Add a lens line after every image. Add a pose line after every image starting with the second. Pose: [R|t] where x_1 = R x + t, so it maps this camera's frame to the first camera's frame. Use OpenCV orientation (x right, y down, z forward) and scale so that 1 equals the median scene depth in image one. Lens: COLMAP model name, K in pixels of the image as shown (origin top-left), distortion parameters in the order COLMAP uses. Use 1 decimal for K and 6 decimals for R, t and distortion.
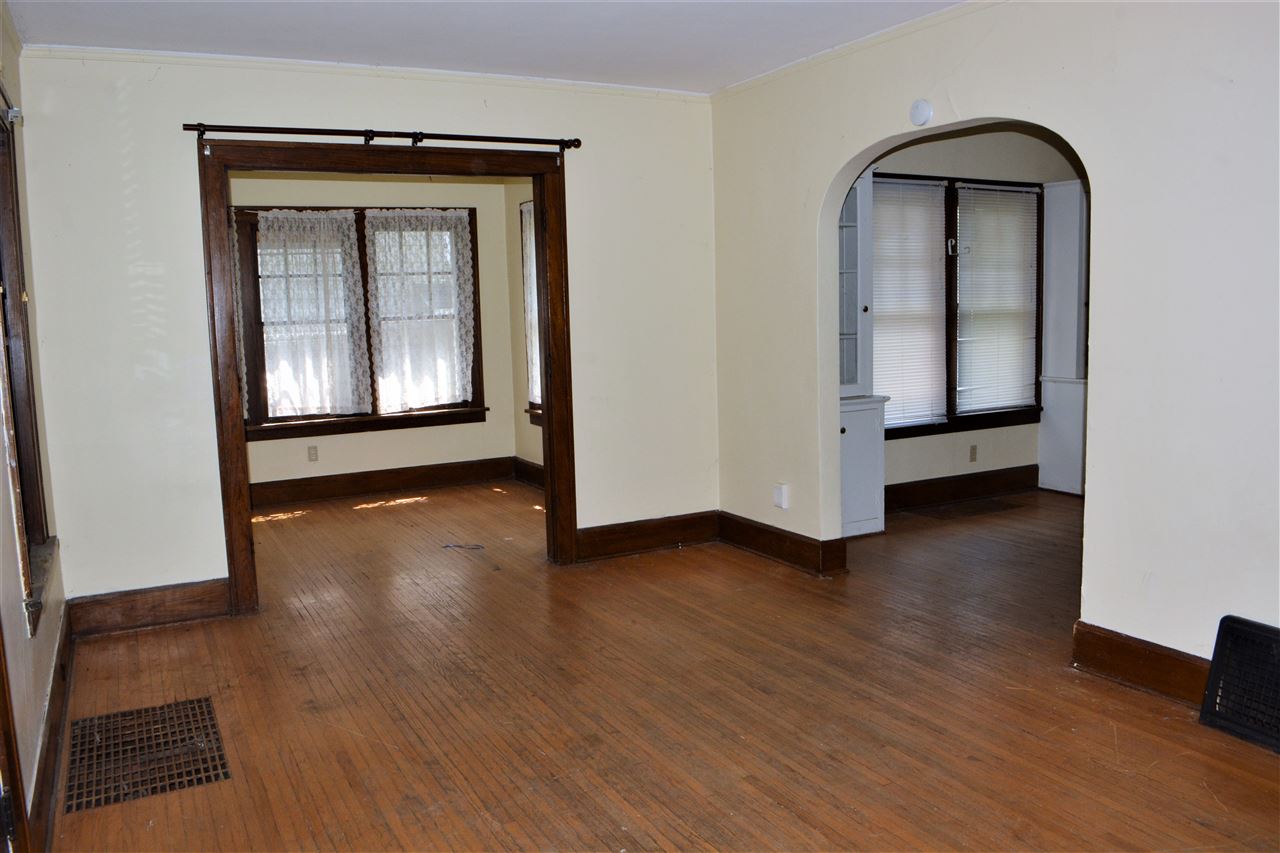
lens RADIAL K [[1008.0, 0, 655.1], [0, 1008.0, 425.1], [0, 0, 1]] dist [-0.090287, 0.021708]
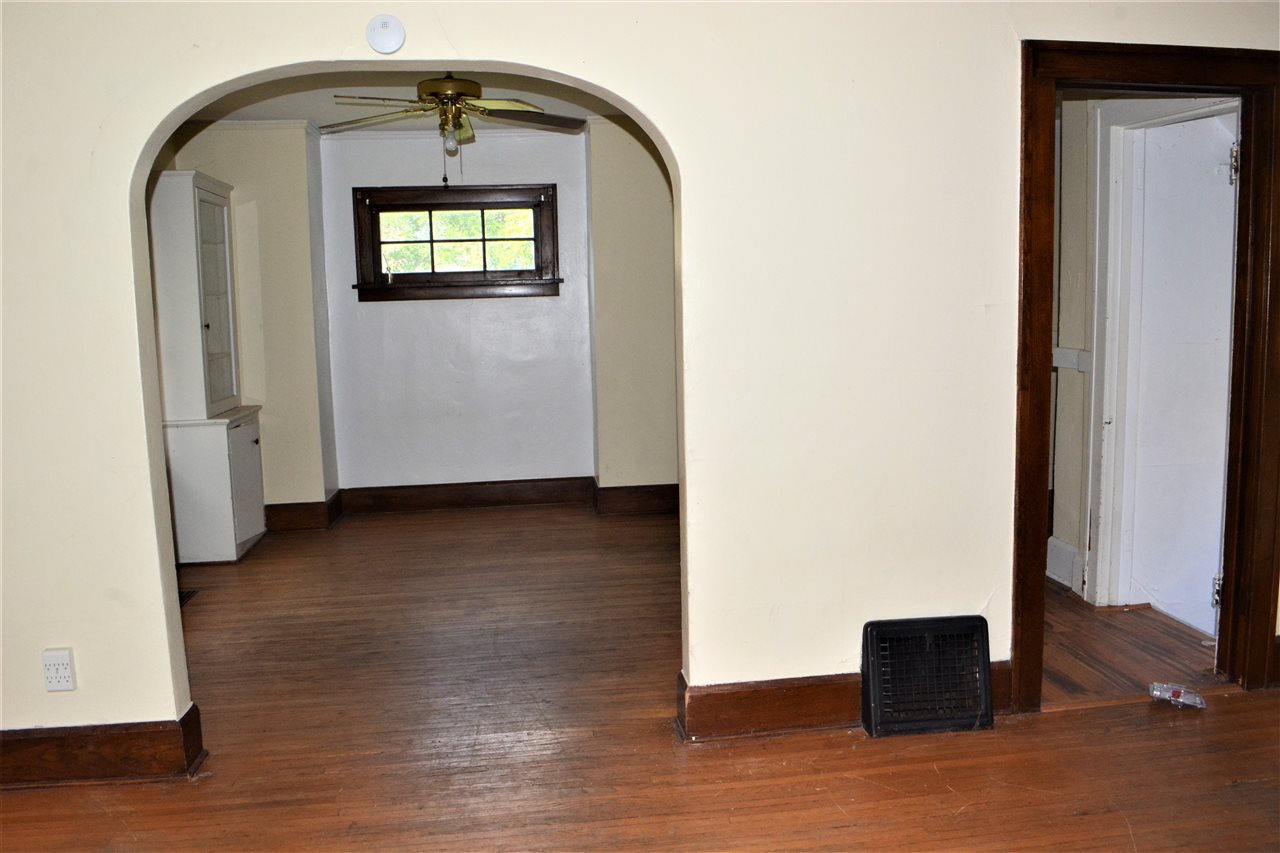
lens RADIAL K [[1008.0, 0, 655.1], [0, 1008.0, 425.1], [0, 0, 1]] dist [-0.090287, 0.021708]
pose [[0.353686, -0.099210, 0.930088, -0.261990], [0.125802, 0.990370, 0.057801, -0.057295], [-0.926866, 0.096564, 0.362761, 0.502757]]
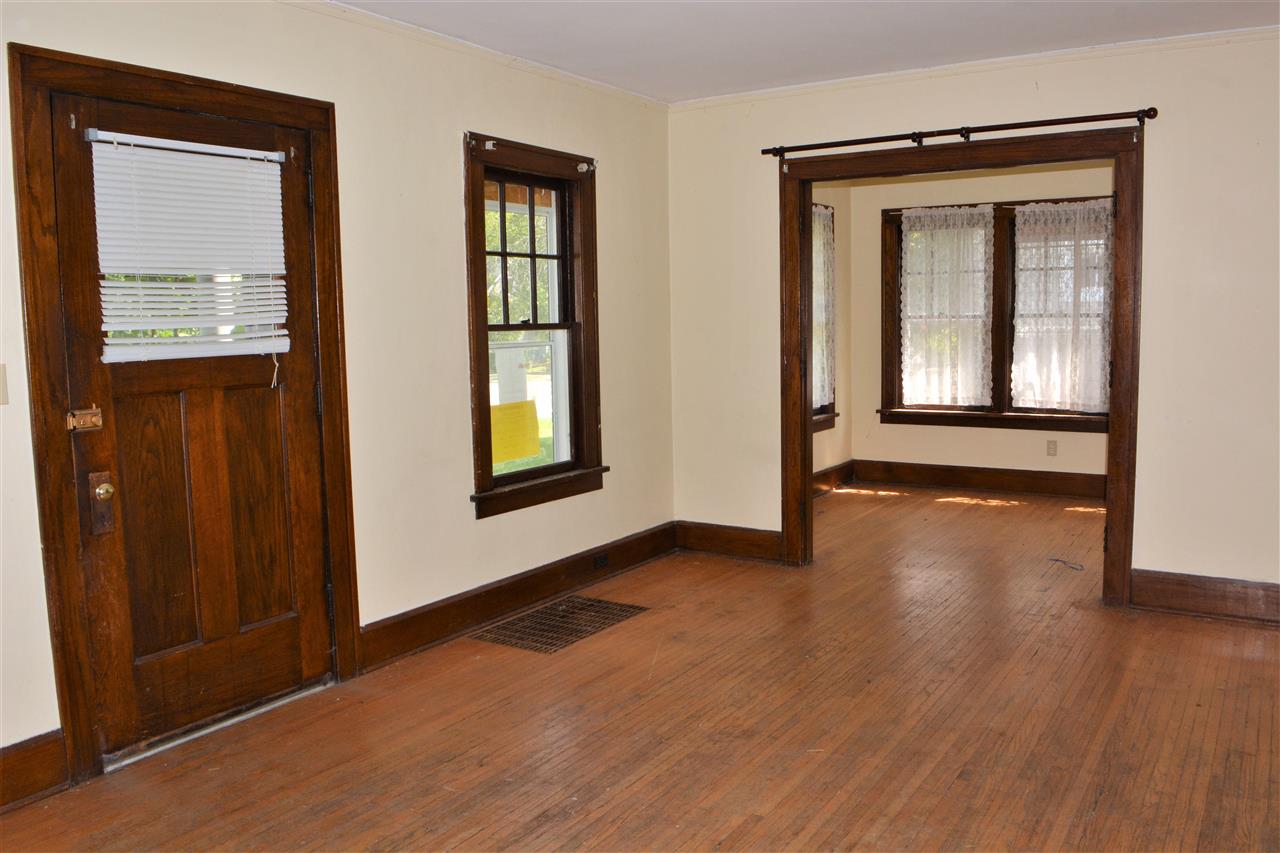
lens RADIAL K [[1008.0, 0, 655.1], [0, 1008.0, 425.1], [0, 0, 1]] dist [-0.090287, 0.021708]
pose [[0.483877, 0.113206, -0.867783, 0.473632], [-0.099225, 0.992301, 0.074122, -0.041969], [0.869492, 0.050239, 0.491385, 0.253210]]
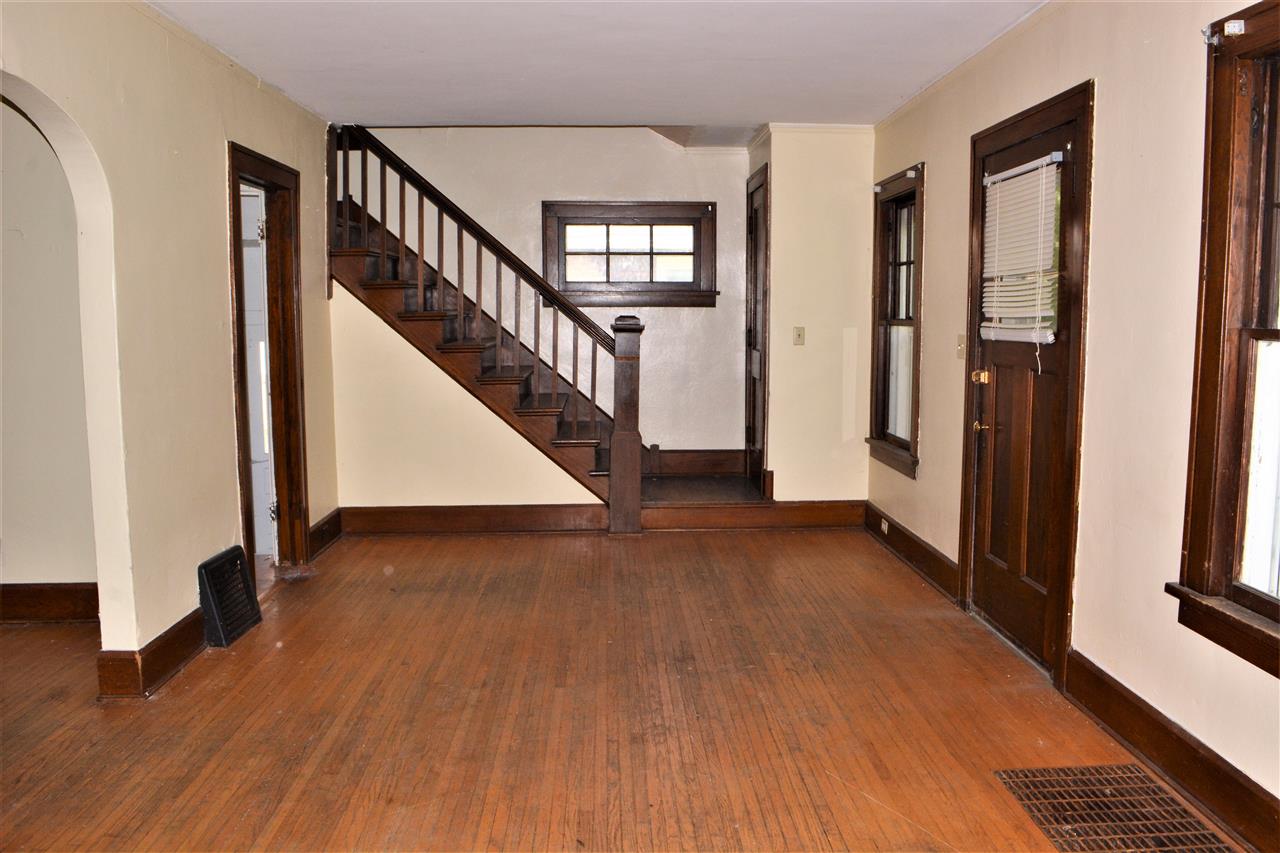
lens RADIAL K [[1008.0, 0, 655.1], [0, 1008.0, 425.1], [0, 0, 1]] dist [-0.090287, 0.021708]
pose [[-0.899351, -0.018451, 0.436837, -0.328863], [0.078971, 0.975822, 0.203800, -0.129439], [-0.430036, 0.217785, -0.876150, 1.155394]]
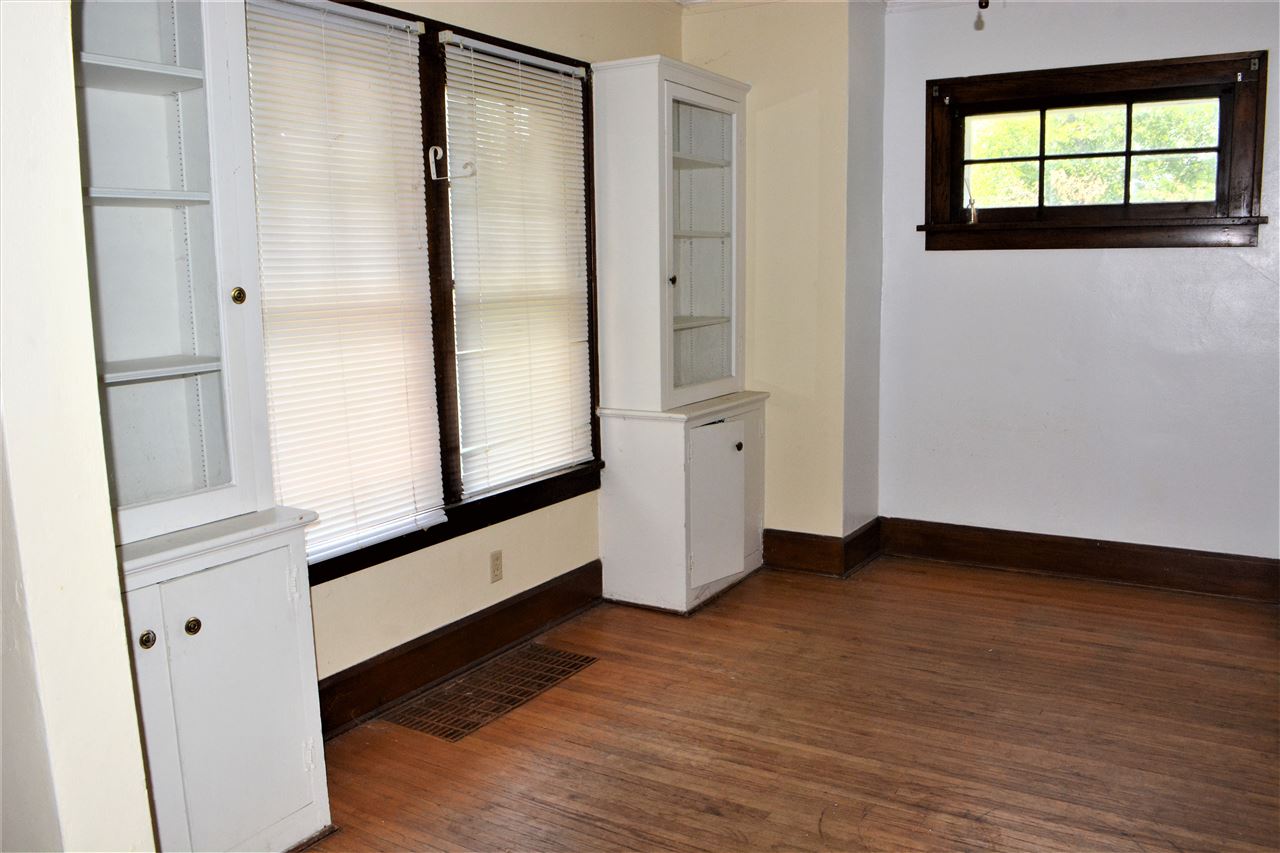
lens RADIAL K [[1008.0, 0, 655.1], [0, 1008.0, 425.1], [0, 0, 1]] dist [-0.090287, 0.021708]
pose [[0.862525, -0.064917, 0.501833, 0.176066], [0.052931, 0.997871, 0.038109, -0.082490], [-0.503238, -0.006307, 0.864125, 0.676047]]
